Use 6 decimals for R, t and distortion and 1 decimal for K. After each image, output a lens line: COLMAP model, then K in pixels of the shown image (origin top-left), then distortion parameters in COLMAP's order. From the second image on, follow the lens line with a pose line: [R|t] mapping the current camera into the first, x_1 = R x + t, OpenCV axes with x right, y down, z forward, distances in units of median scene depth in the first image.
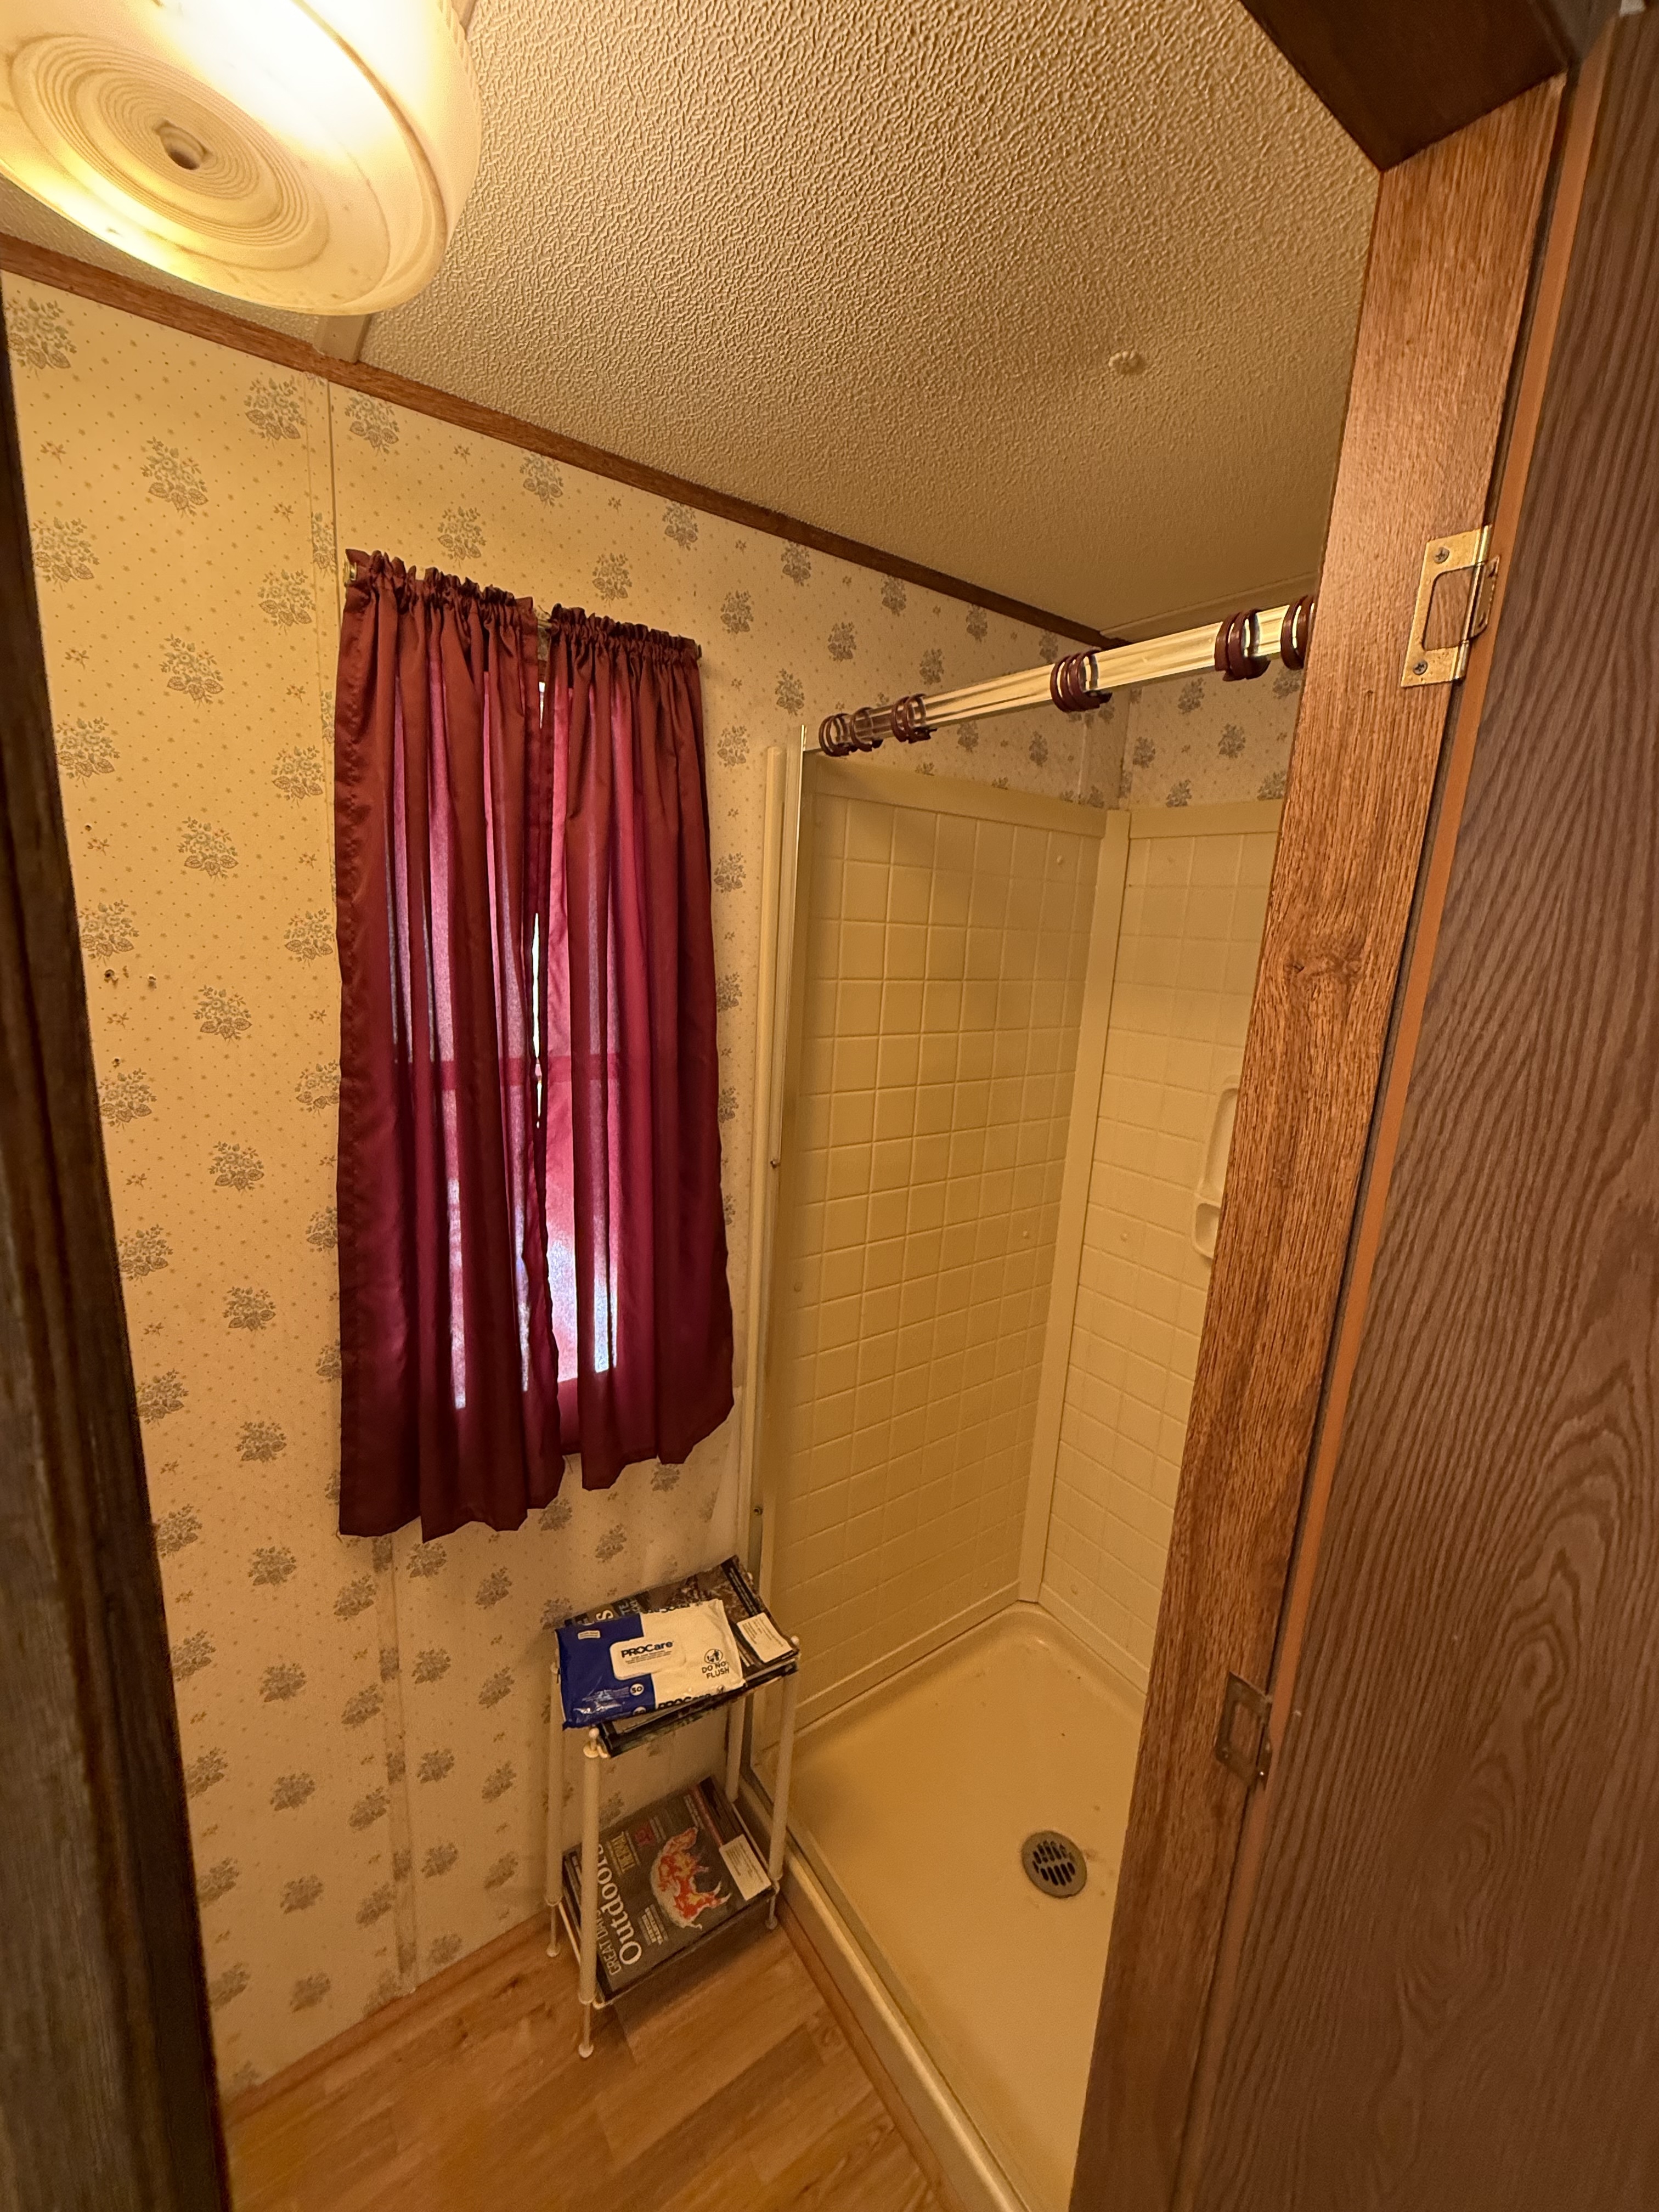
lens RADIAL K [[858.9, 0, 829.5], [0, 858.9, 1106.0], [0, 0, 1]] dist [-0.001343, 0.000010]
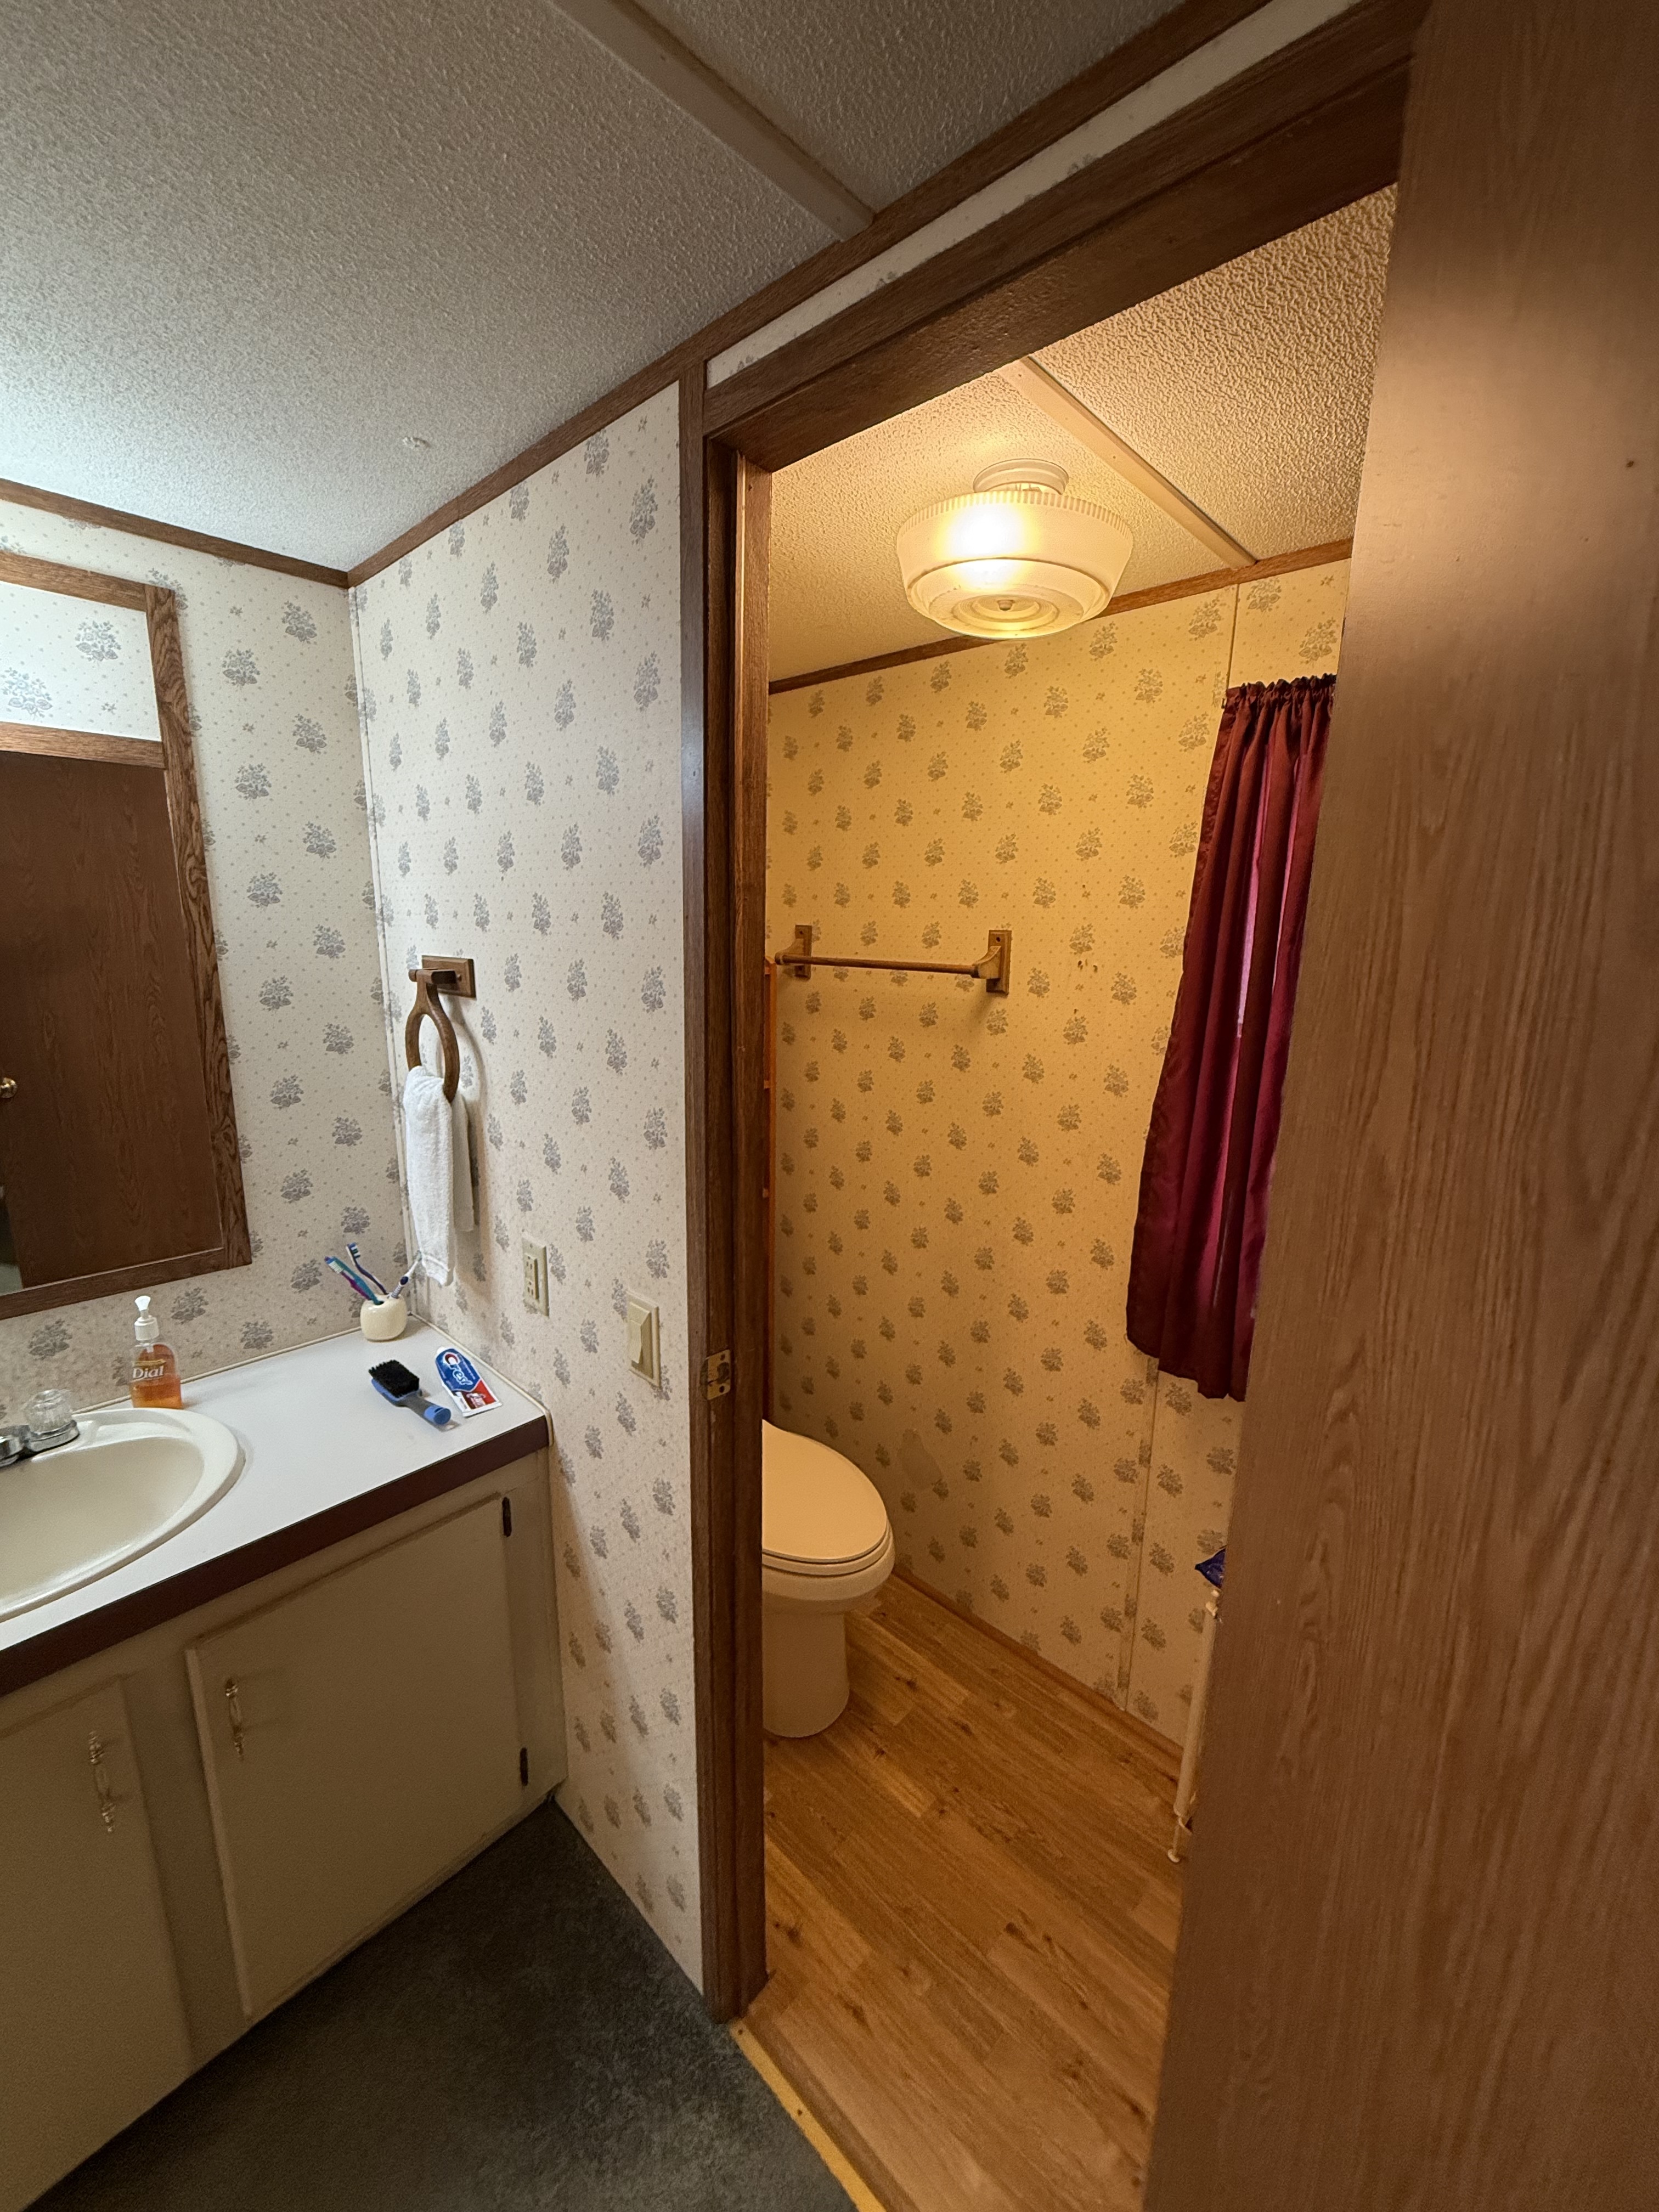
lens RADIAL K [[877.0, 0, 830.1], [0, 877.0, 1101.4], [0, 0, 1]] dist [0.001121, 0.000094]
pose [[0.199678, 0.156395, -0.967300, 0.791016], [-0.203766, 0.972227, 0.115129, 0.024598], [0.958440, 0.174114, 0.226001, 0.083452]]
